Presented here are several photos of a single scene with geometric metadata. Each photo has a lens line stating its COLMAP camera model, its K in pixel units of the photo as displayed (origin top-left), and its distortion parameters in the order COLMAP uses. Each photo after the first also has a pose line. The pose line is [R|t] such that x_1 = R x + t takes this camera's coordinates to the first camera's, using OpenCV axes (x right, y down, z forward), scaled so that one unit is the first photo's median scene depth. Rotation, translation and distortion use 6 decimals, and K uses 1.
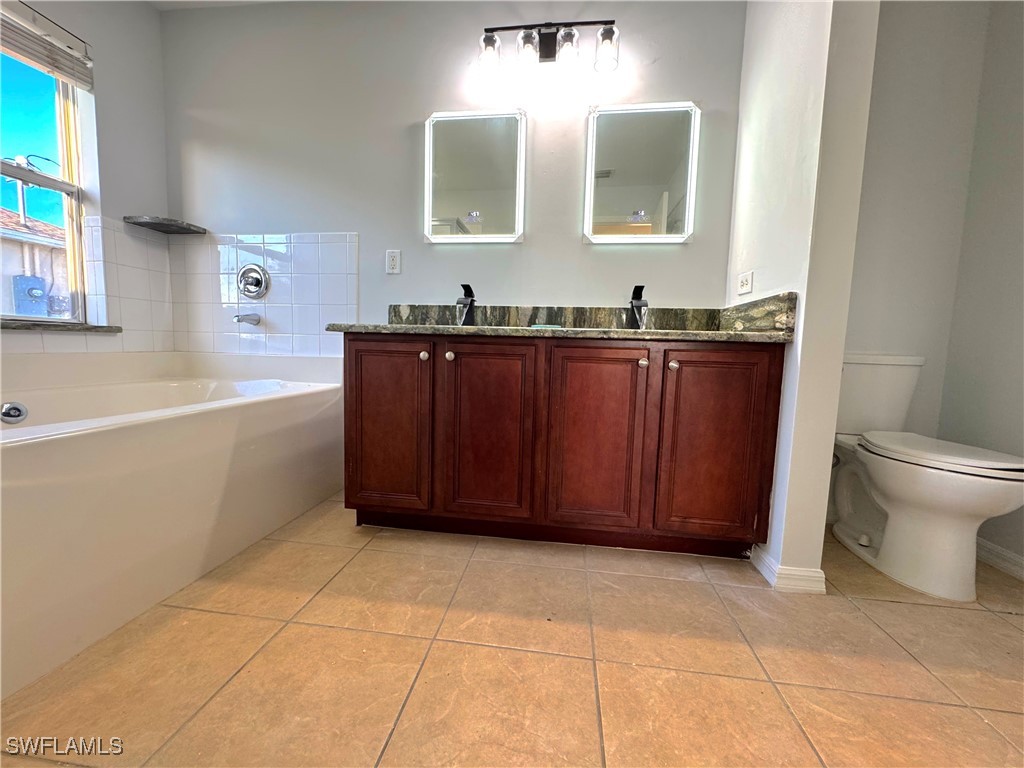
lens RADIAL K [[409.4, 0, 511.5], [0, 409.4, 384.5], [0, 0, 1]] dist [-0.003464, 0.000496]
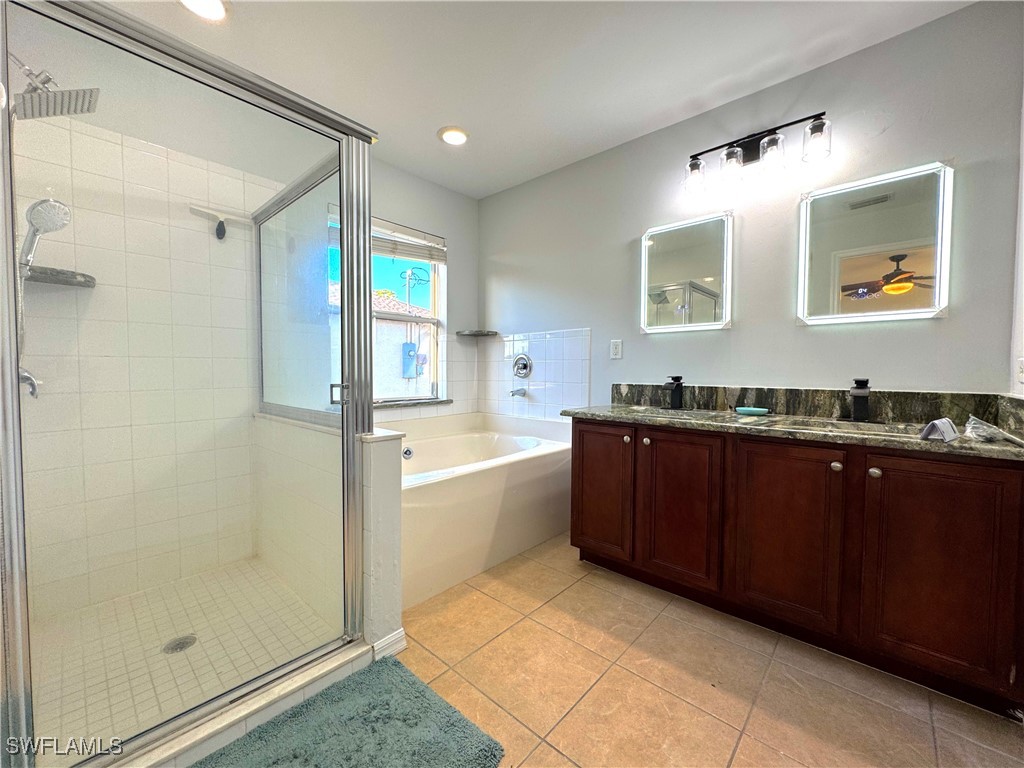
lens RADIAL K [[409.4, 0, 512.5], [0, 409.4, 384.7], [0, 0, 1]] dist [-0.003464, 0.000496]
pose [[0.820803, -0.002394, -0.571206, 0.180291], [-0.033354, 0.998084, -0.052113, -0.128713], [0.570236, 0.061827, 0.819151, -0.214243]]
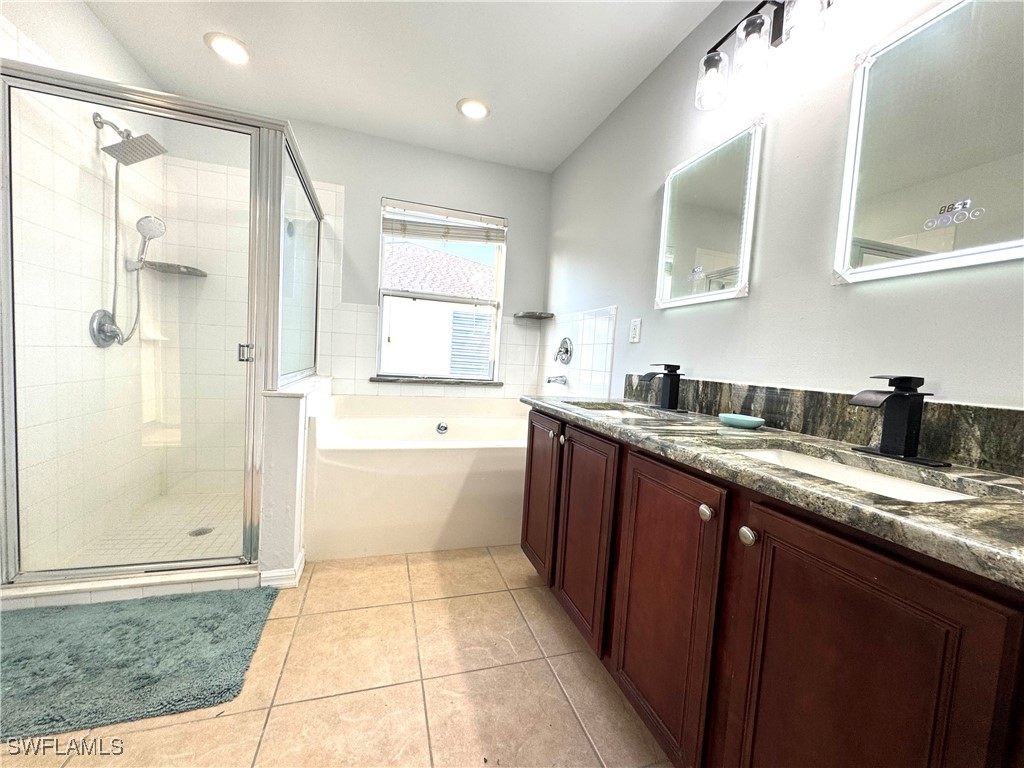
lens RADIAL K [[409.4, 0, 513.7], [0, 409.4, 385.0], [0, 0, 1]] dist [-0.003464, 0.000496]
pose [[0.427727, 0.058161, -0.902035, 0.535606], [-0.129878, 0.991527, 0.002346, -0.147274], [0.894528, 0.116151, 0.431657, 0.358561]]
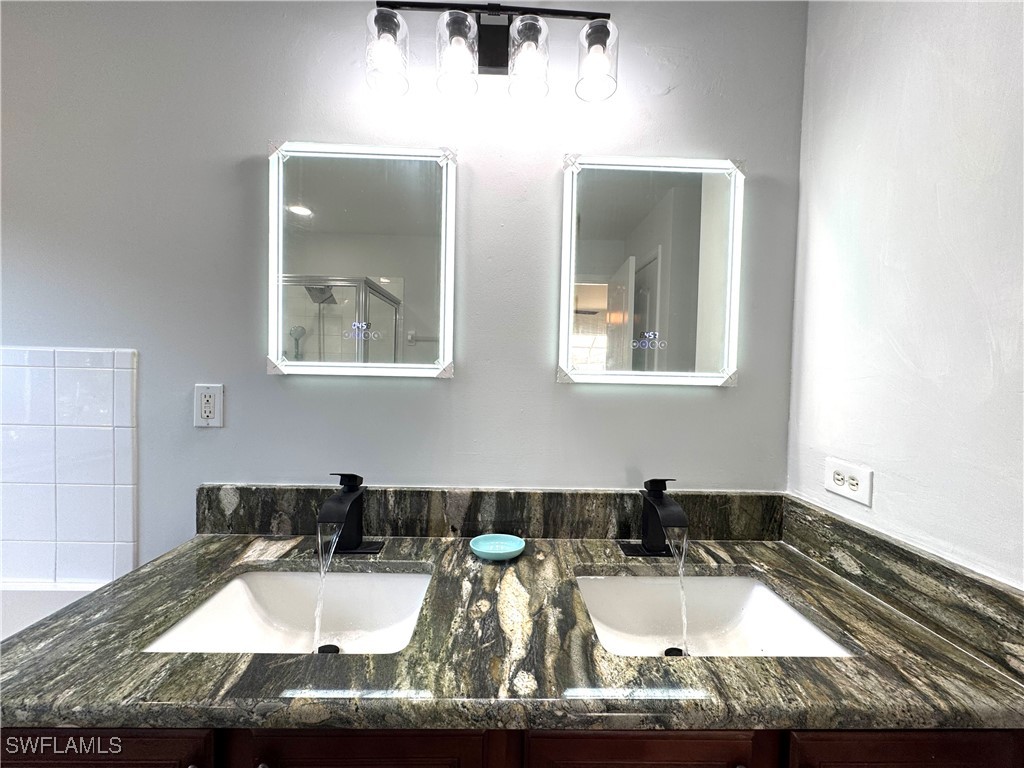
lens RADIAL K [[409.4, 0, 510.5], [0, 409.4, 384.5], [0, 0, 1]] dist [-0.003464, 0.000496]
pose [[0.987874, -0.009024, 0.154995, 0.020015], [0.017409, 0.998452, -0.052824, -0.321793], [-0.154278, 0.054882, 0.986502, 0.453133]]
